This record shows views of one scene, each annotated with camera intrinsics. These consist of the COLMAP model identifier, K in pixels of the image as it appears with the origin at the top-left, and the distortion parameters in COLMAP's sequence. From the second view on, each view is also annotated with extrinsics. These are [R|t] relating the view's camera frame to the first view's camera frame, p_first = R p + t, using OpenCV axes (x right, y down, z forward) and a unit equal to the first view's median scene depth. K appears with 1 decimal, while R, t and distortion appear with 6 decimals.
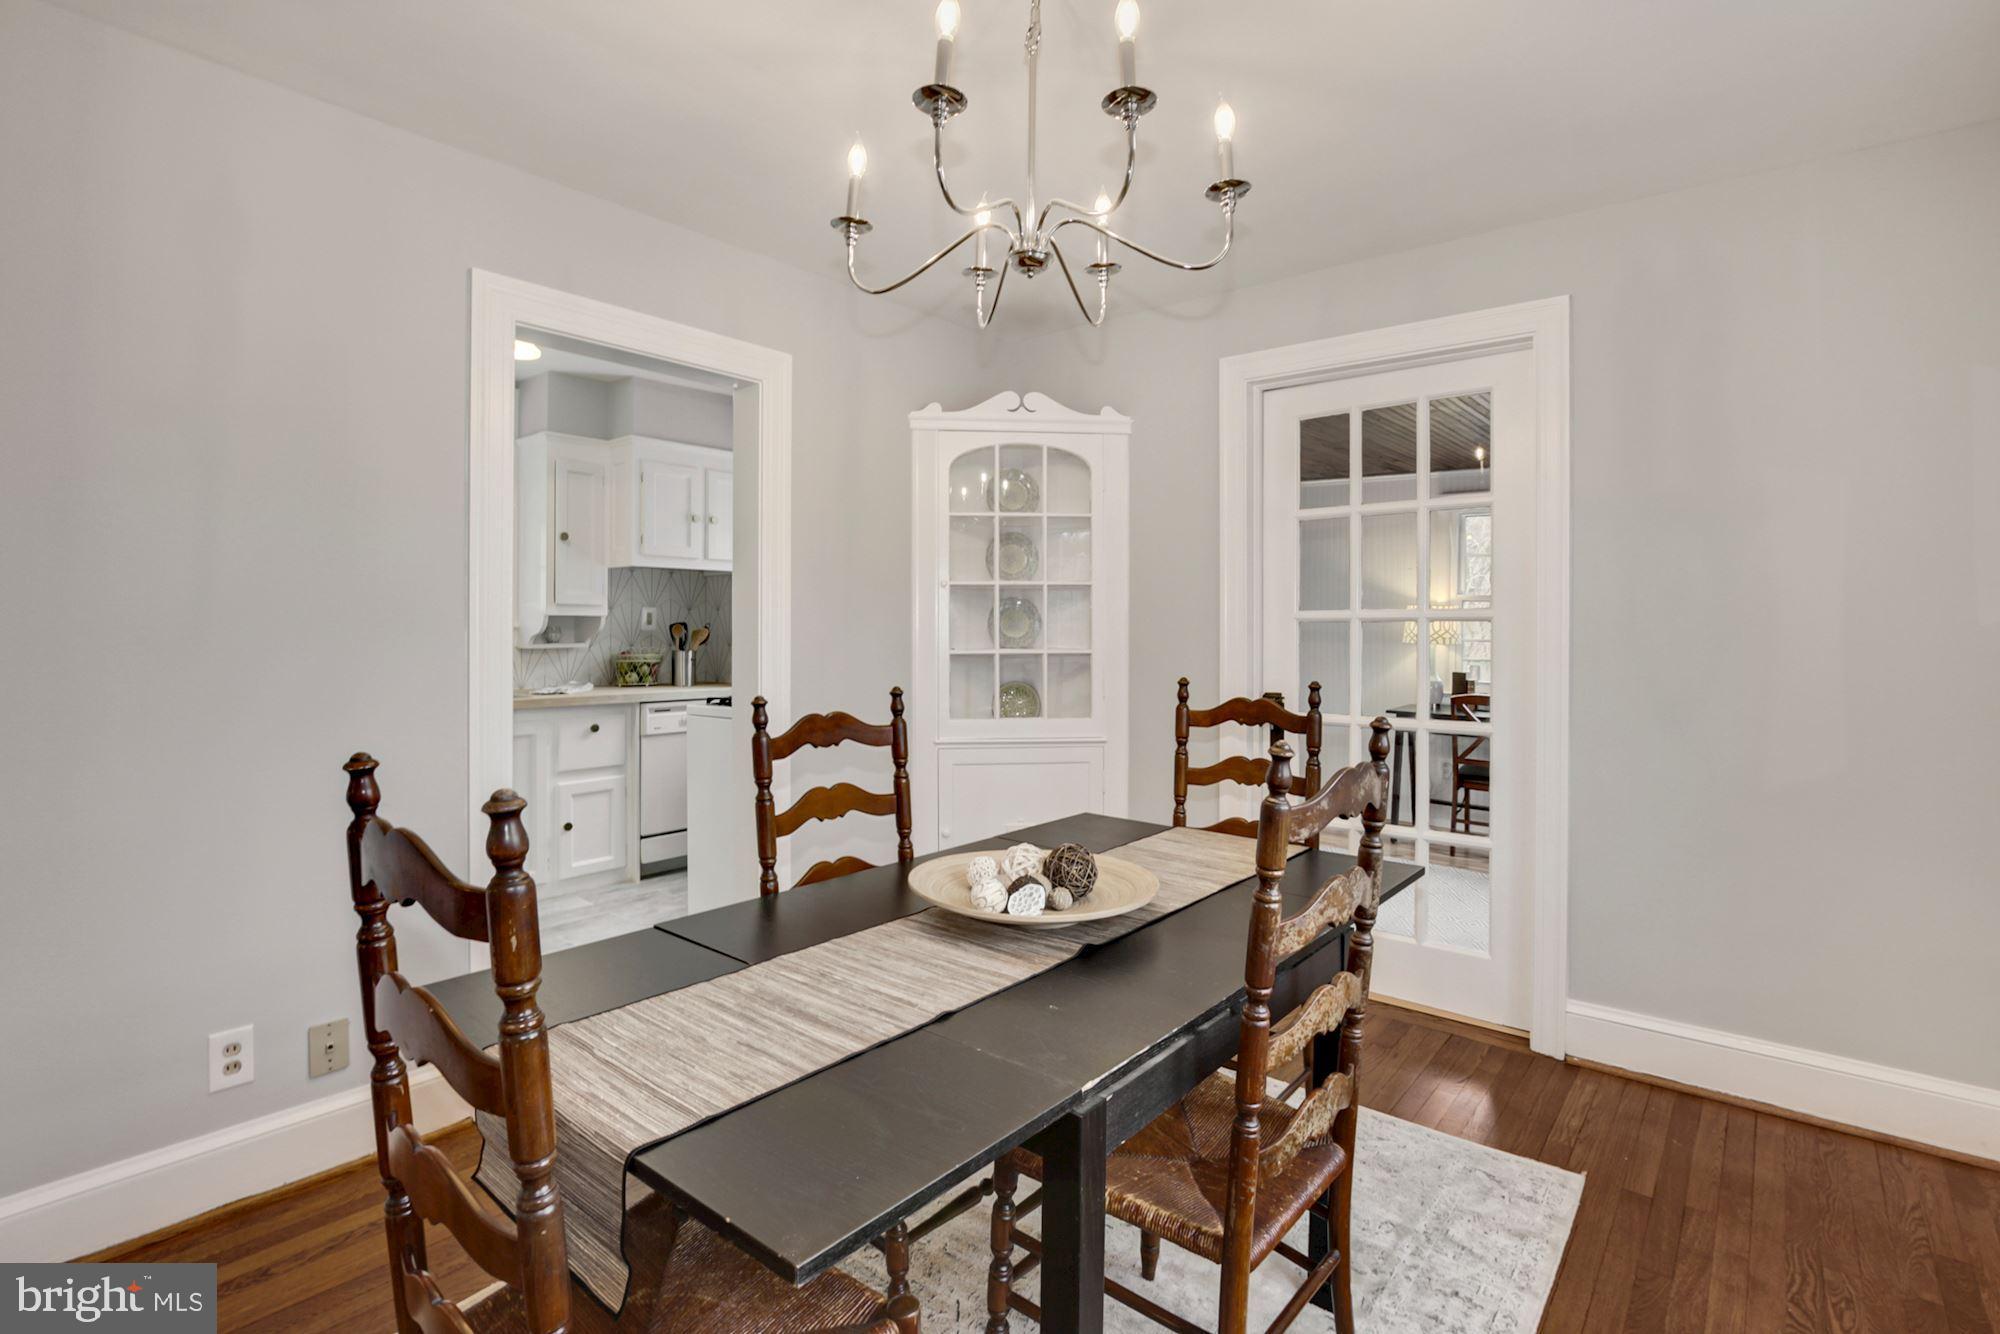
lens RADIAL K [[934.2, 0, 1000.2], [0, 934.2, 642.5], [0, 0, 1]] dist [-0.015014, 0.003817]
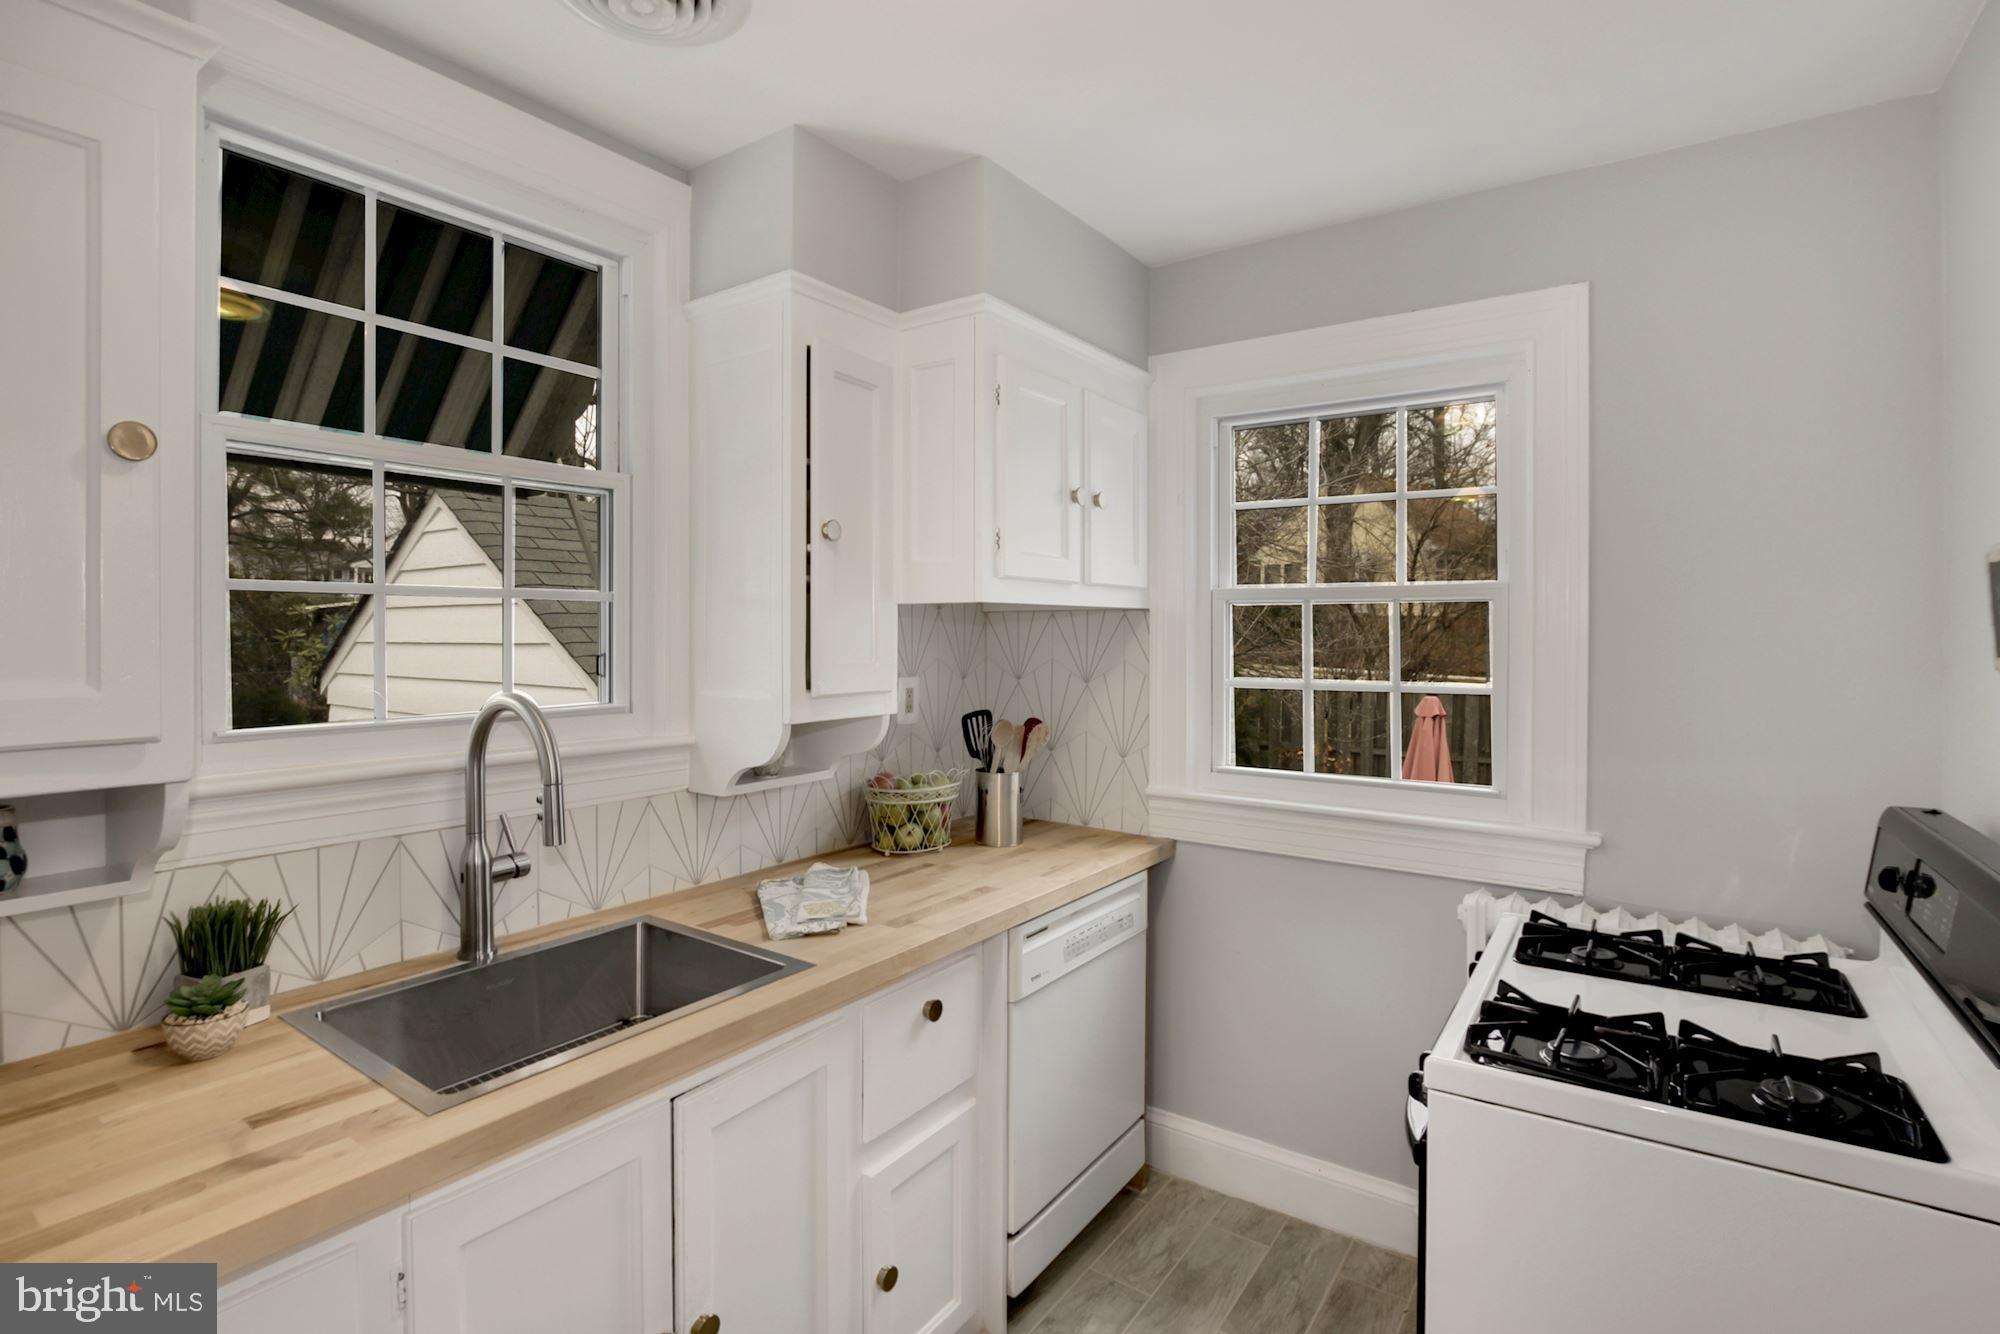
lens RADIAL K [[934.2, 0, 999.8], [0, 934.2, 645.0], [0, 0, 1]] dist [-0.015014, 0.003817]
pose [[0.994971, -0.002799, 0.100124, -0.407041], [0.002140, 0.999975, 0.006694, -0.062337], [-0.100140, -0.006446, 0.994952, 0.544885]]
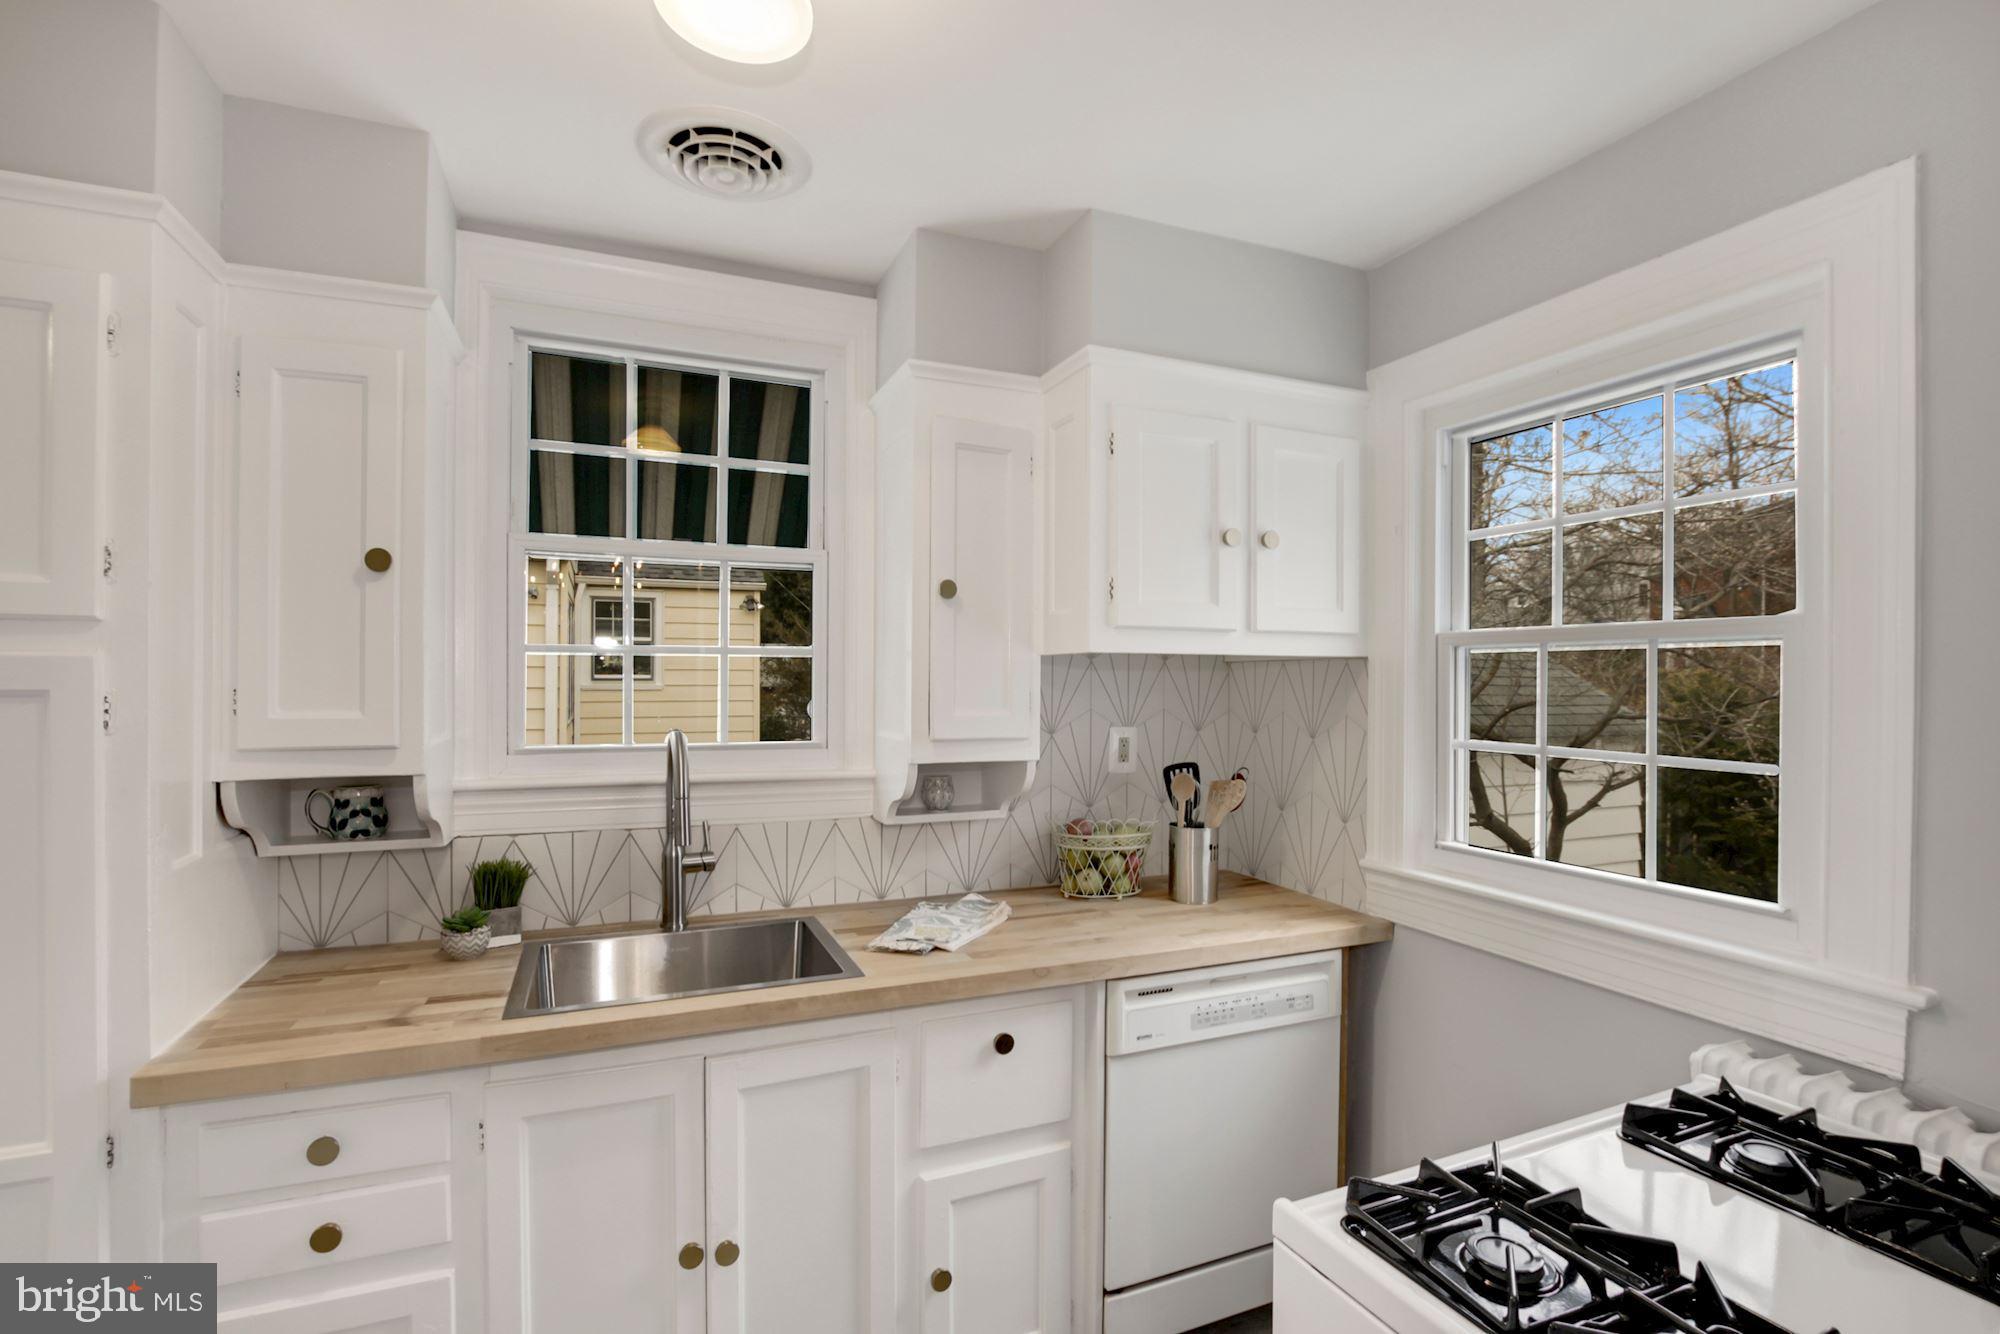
lens RADIAL K [[934.2, 0, 1036.0], [0, 934.2, 688.9], [0, 0, 1]] dist [-0.015014, 0.003817]
pose [[0.903902, 0.006633, -0.427689, -0.221300], [-0.006405, 0.999978, 0.001973, -0.063029], [0.427693, 0.000956, 0.903924, 0.569828]]
